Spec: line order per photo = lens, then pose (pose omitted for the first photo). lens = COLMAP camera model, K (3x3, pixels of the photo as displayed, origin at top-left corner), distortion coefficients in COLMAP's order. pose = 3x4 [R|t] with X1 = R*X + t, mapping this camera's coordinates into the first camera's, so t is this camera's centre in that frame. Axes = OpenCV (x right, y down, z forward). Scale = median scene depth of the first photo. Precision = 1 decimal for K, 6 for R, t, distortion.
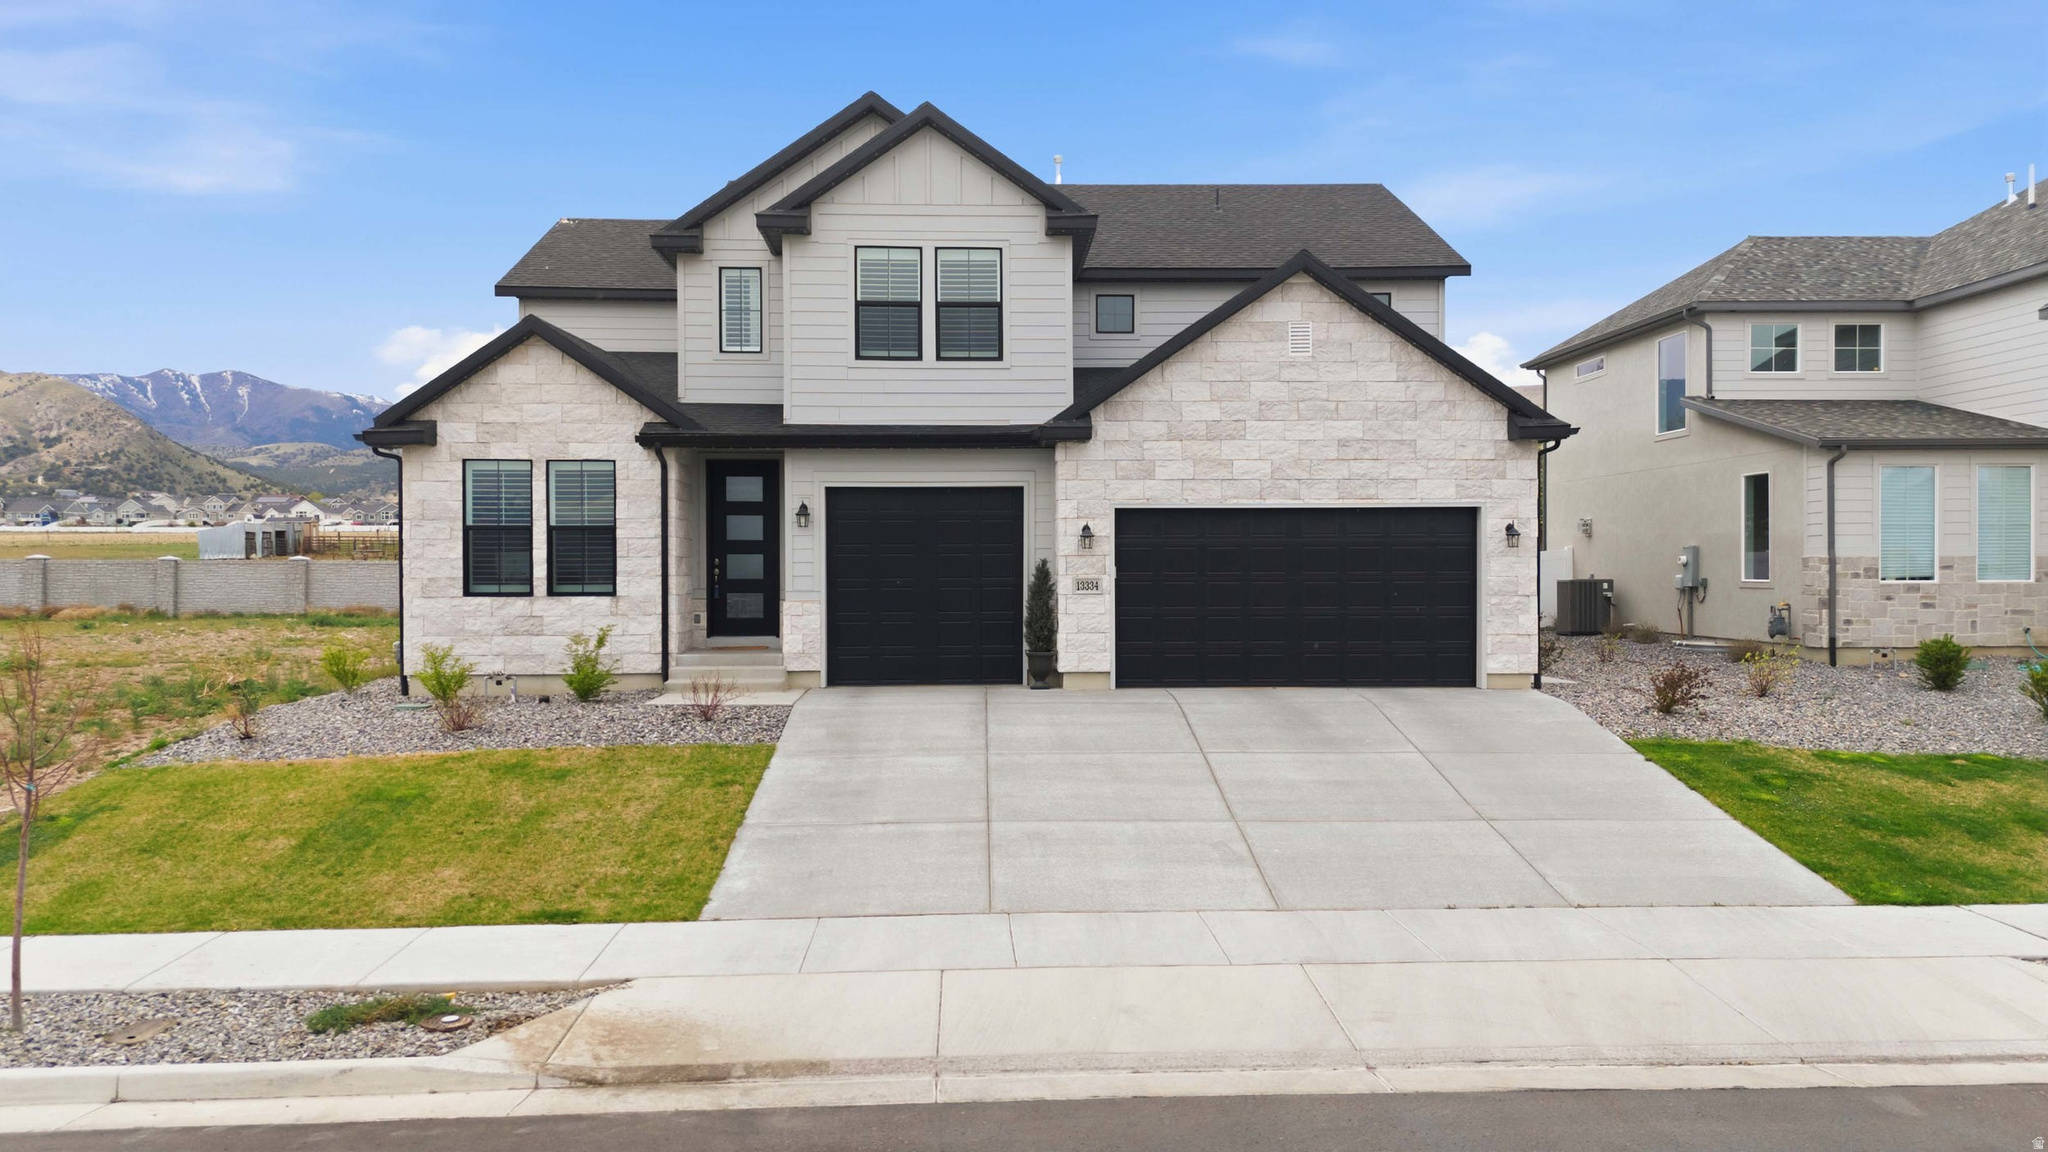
lens RADIAL K [[1496.0, 0, 1024.0], [0, 1496.0, 576.0], [0, 0, 1]] dist [0.090326, -0.087429]
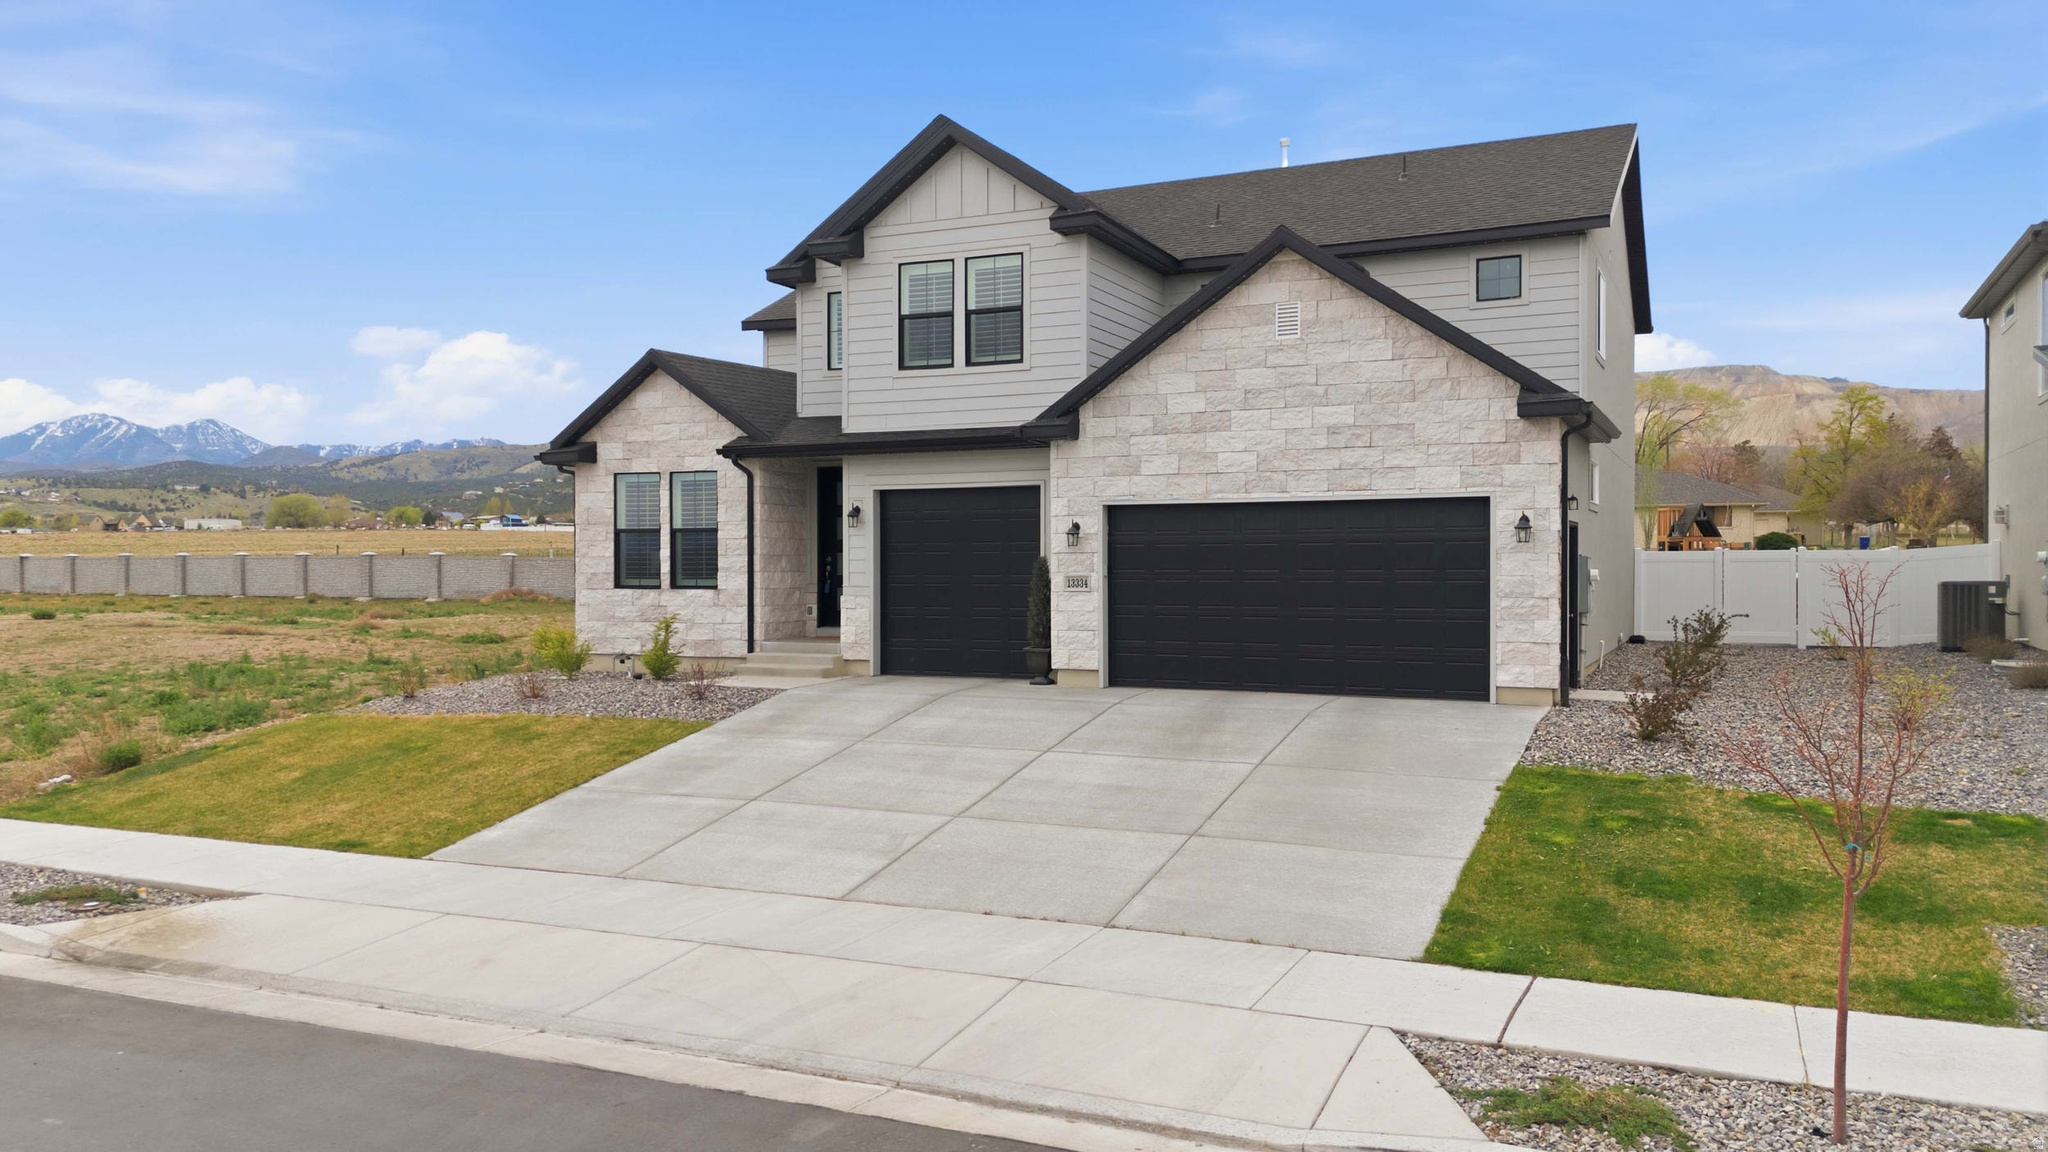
lens RADIAL K [[1496.0, 0, 1024.0], [0, 1496.0, 576.0], [0, 0, 1]] dist [0.090326, -0.087429]
pose [[0.886009, 0.004889, -0.463642, 0.469854], [-0.004313, 0.999988, 0.002302, -0.000400], [0.463648, -0.000040, 0.886020, 0.095705]]
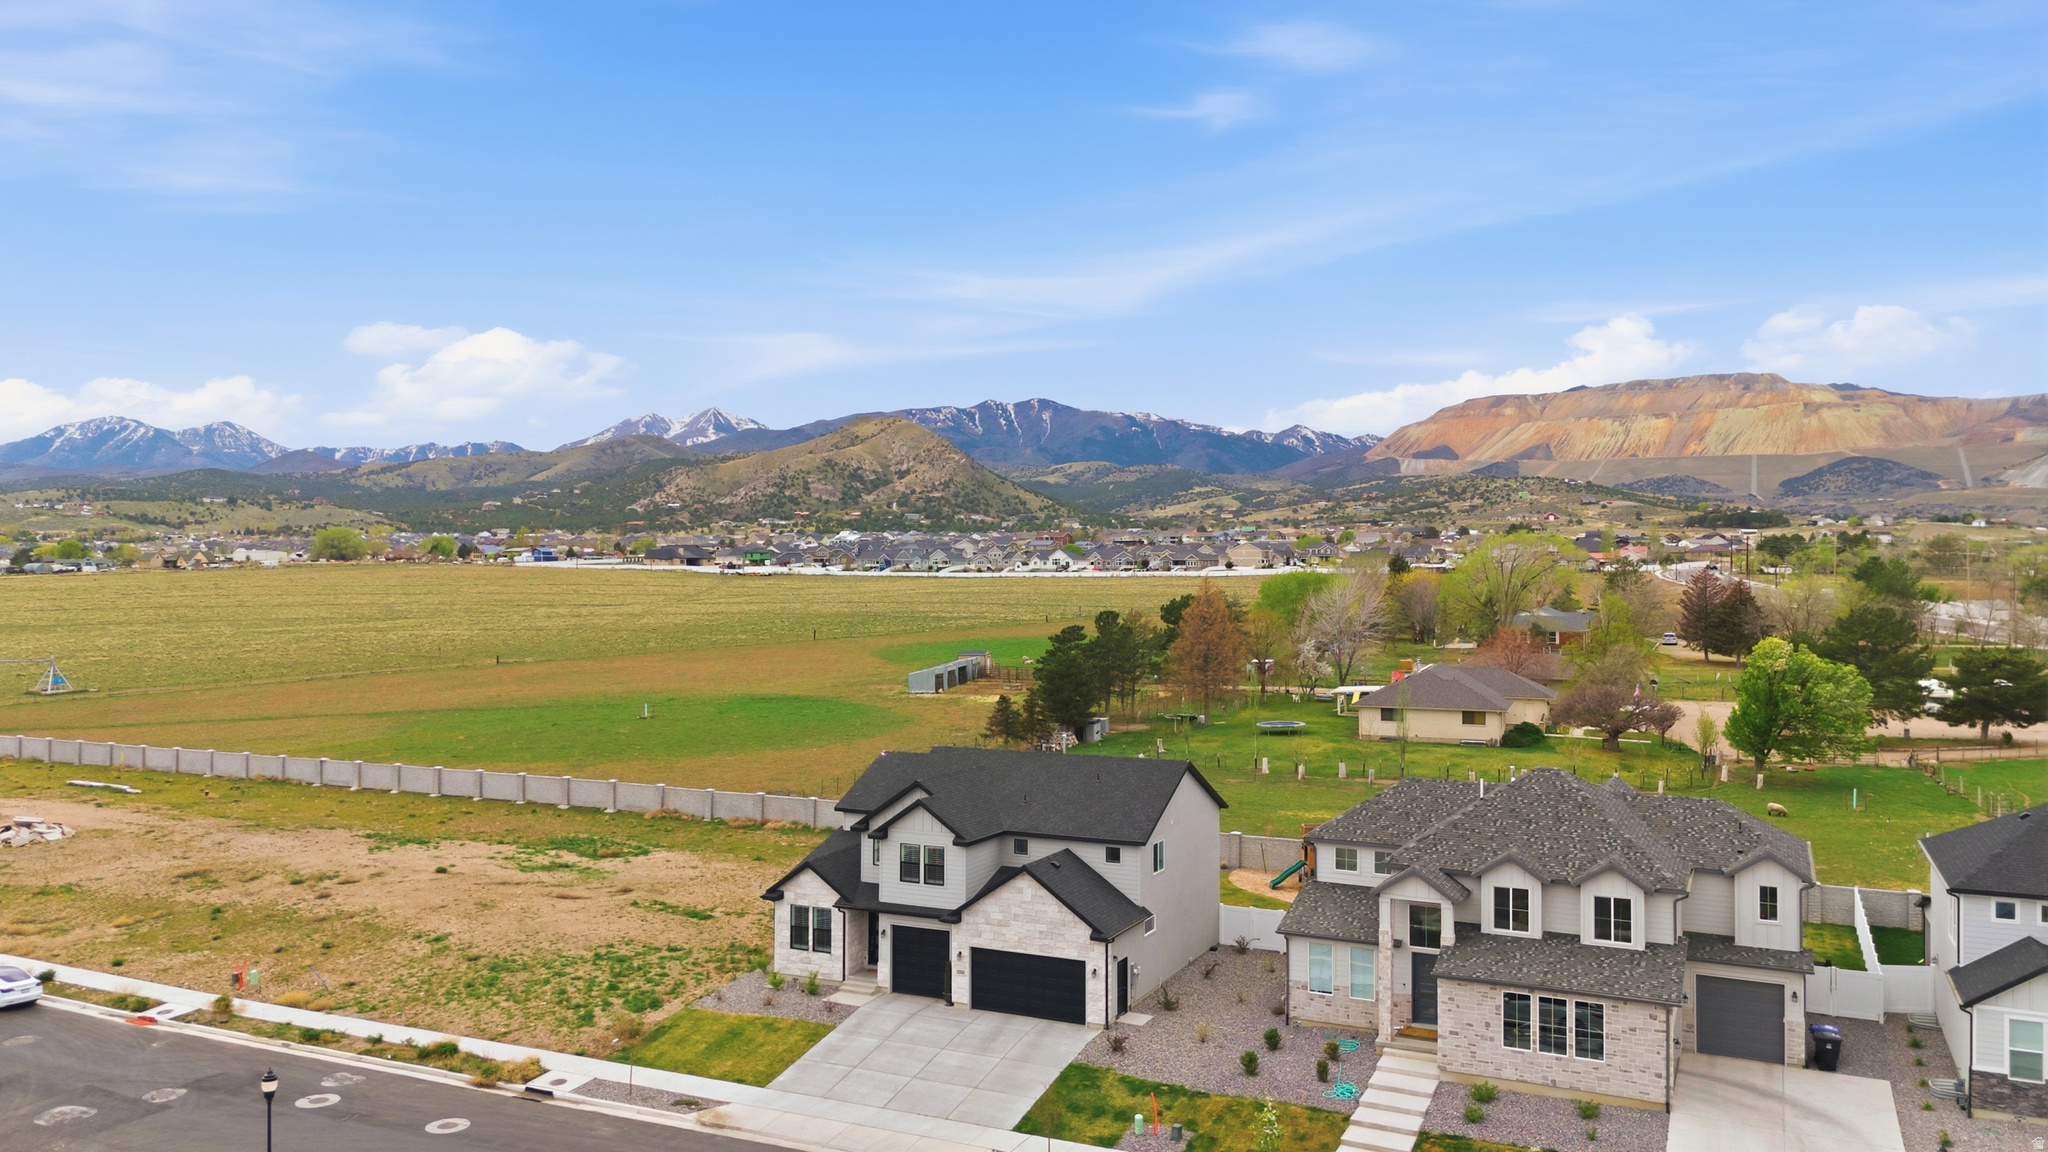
lens RADIAL K [[1496.0, 0, 1024.0], [0, 1496.0, 576.0], [0, 0, 1]] dist [0.090326, -0.087429]
pose [[0.882604, 0.006332, -0.470075, 1.502042], [-0.006448, 0.999978, 0.001364, -0.758760], [0.470074, 0.001827, 0.882625, -1.503956]]
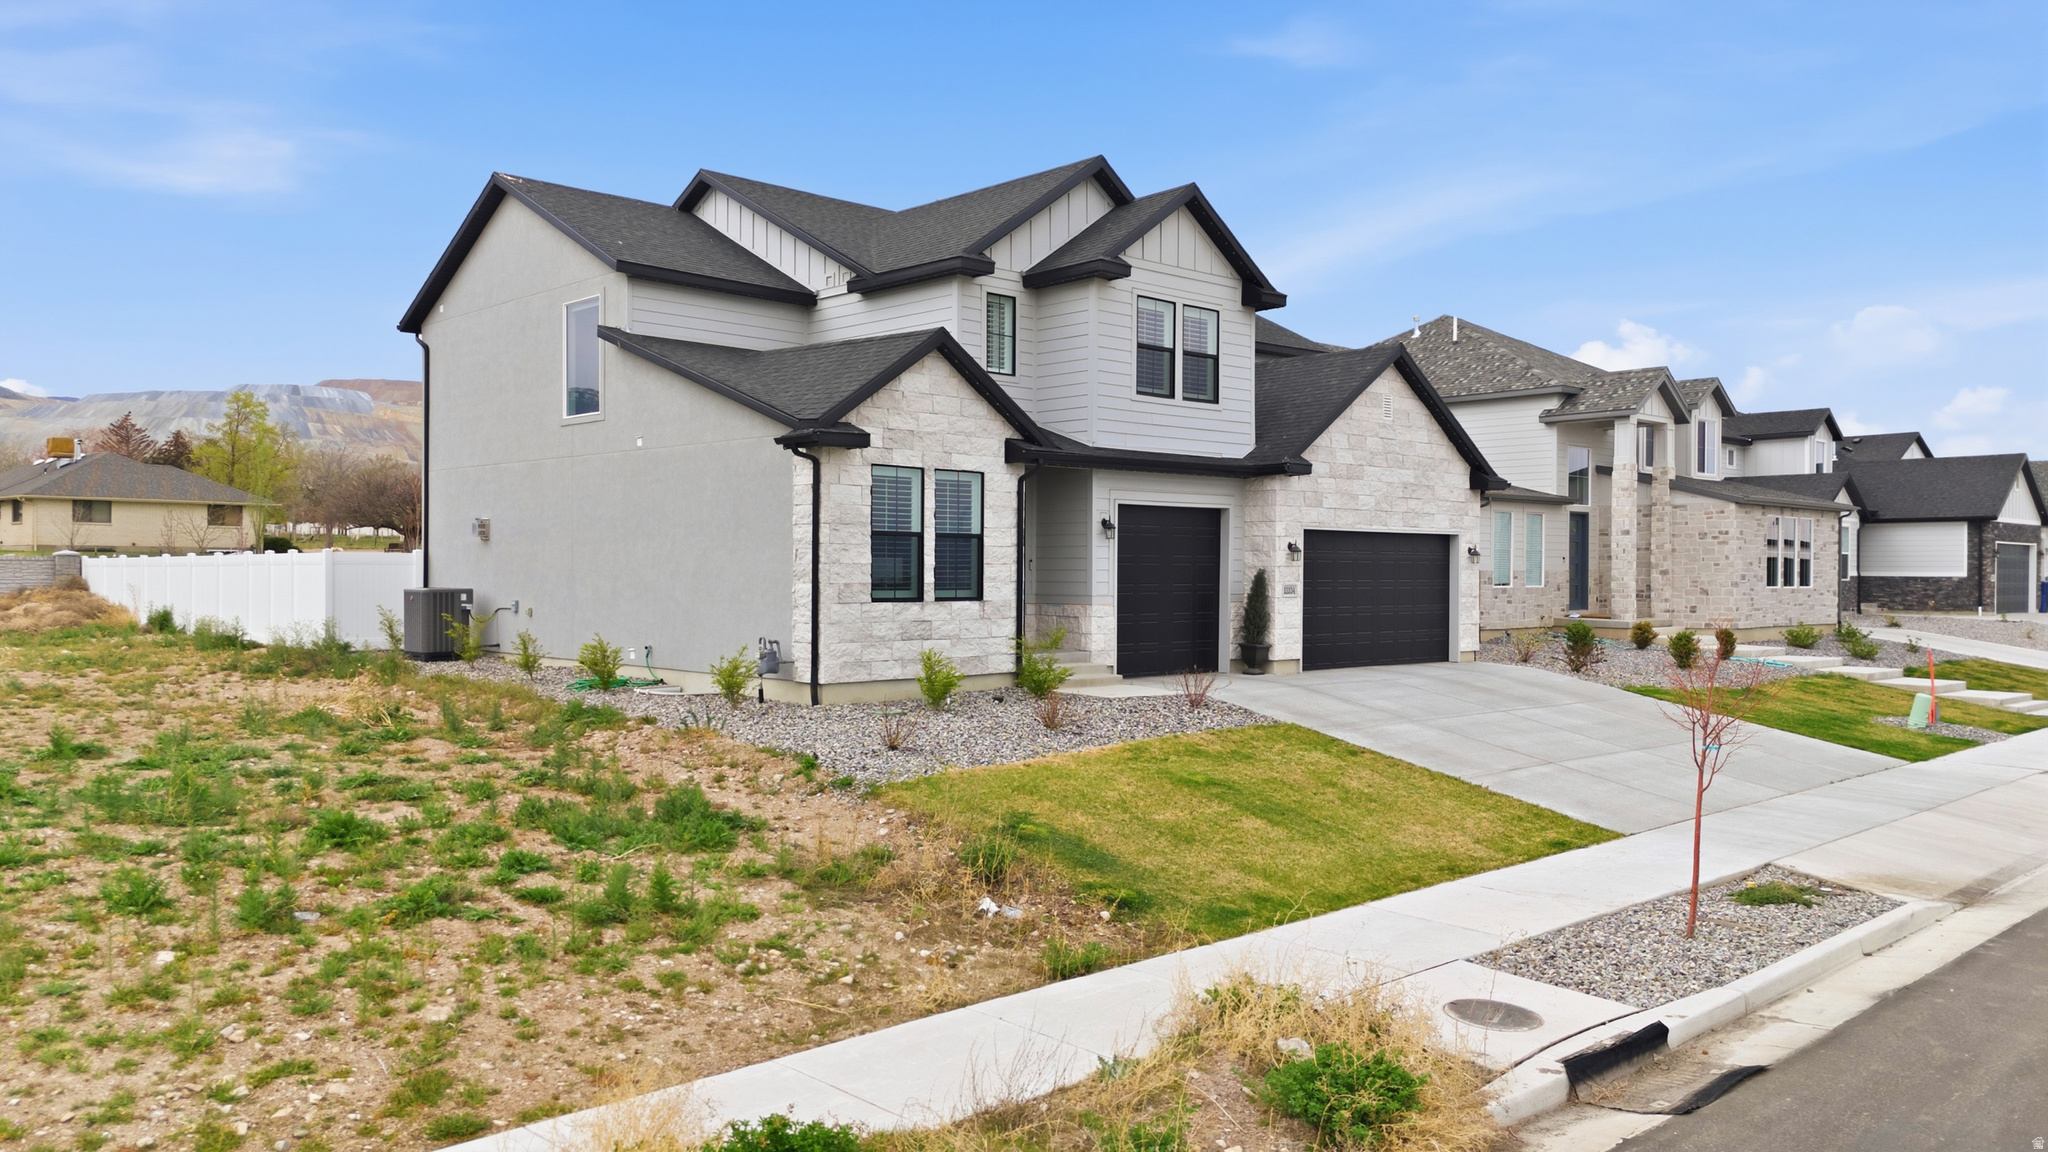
lens RADIAL K [[1496.0, 0, 1024.0], [0, 1496.0, 576.0], [0, 0, 1]] dist [0.090326, -0.087429]
pose [[0.755262, 0.004603, 0.655406, -0.942770], [-0.005556, 0.999984, -0.000620, -0.003591], [-0.655399, -0.003173, 0.755276, 0.191871]]
